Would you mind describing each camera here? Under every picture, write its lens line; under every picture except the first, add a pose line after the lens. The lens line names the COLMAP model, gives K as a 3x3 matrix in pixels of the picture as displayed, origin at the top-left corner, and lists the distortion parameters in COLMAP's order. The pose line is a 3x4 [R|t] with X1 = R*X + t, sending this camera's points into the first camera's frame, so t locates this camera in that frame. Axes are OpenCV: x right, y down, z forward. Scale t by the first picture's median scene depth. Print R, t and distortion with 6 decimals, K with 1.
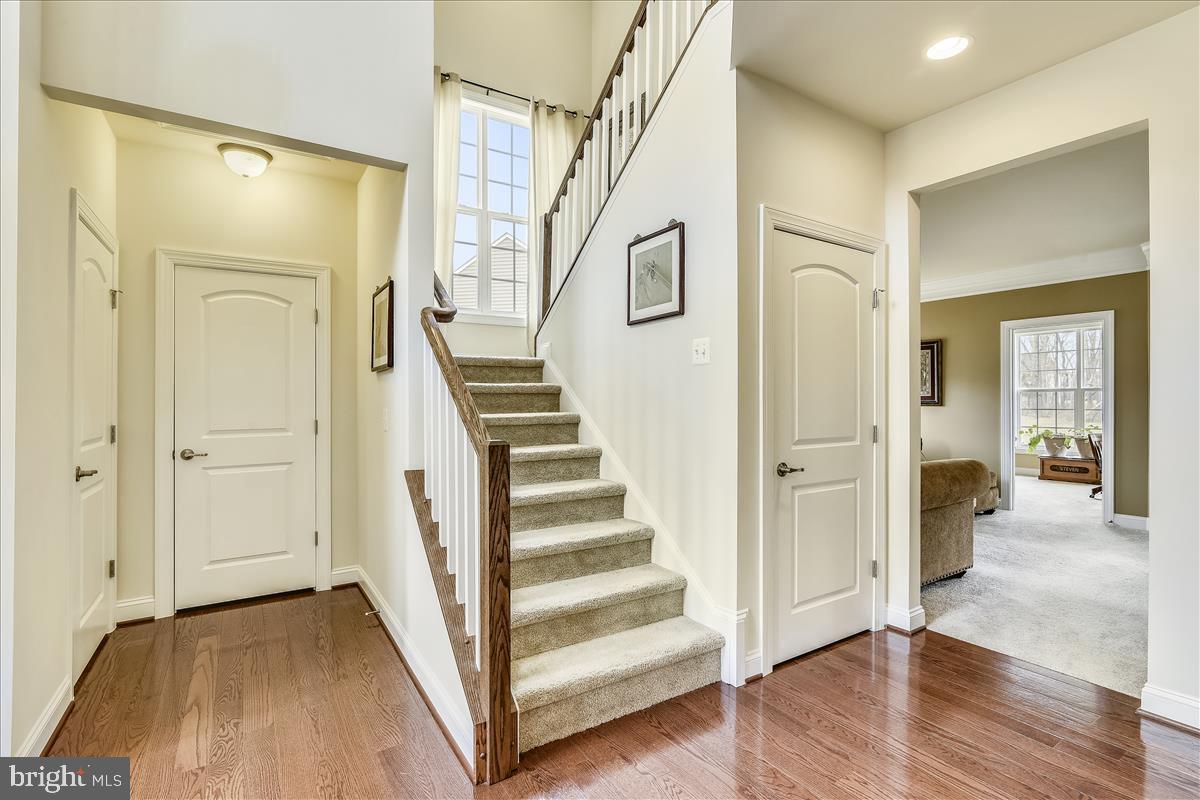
lens RADIAL K [[563.7, 0, 605.5], [0, 563.7, 408.4], [0, 0, 1]] dist [-0.002432, 0.000116]
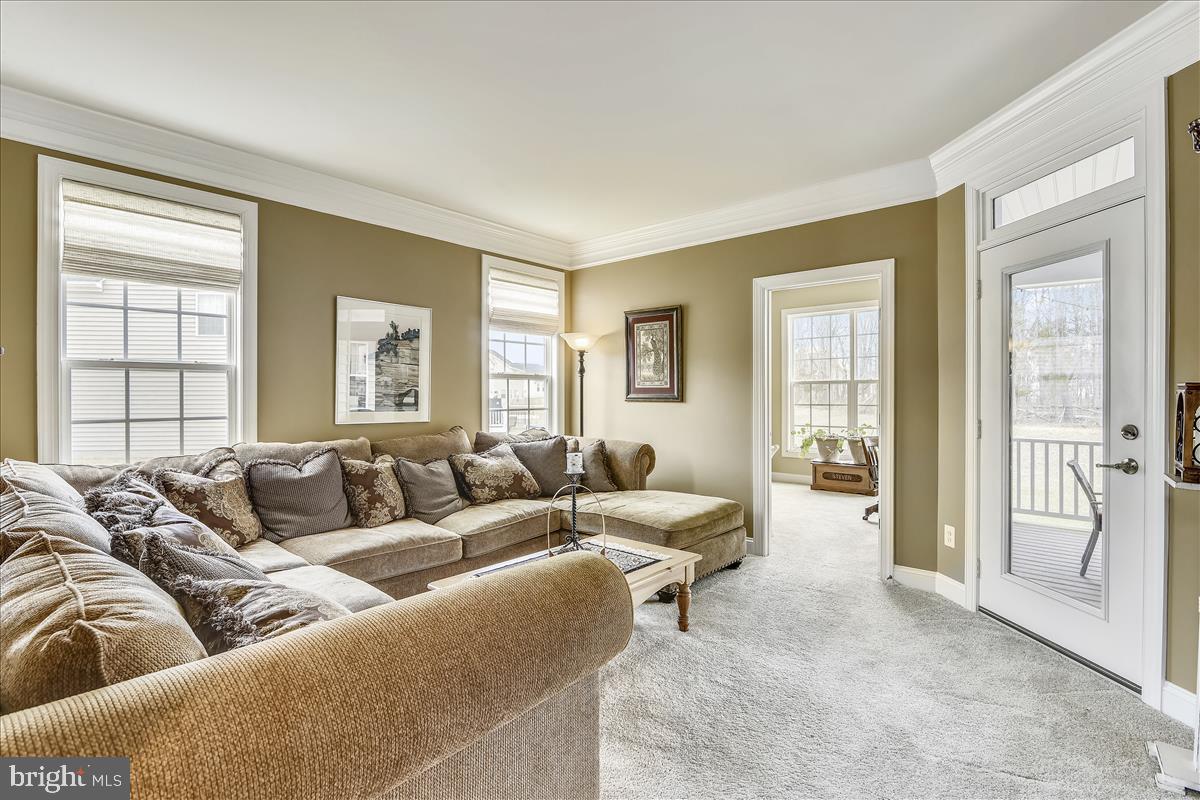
lens RADIAL K [[563.7, 0, 592.0], [0, 563.7, 392.6], [0, 0, 1]] dist [-0.002432, 0.000116]
pose [[0.965816, 0.008014, 0.259103, 0.252960], [-0.006225, 0.999951, -0.007724, -0.008143], [-0.259152, 0.005847, 0.965819, 0.294114]]
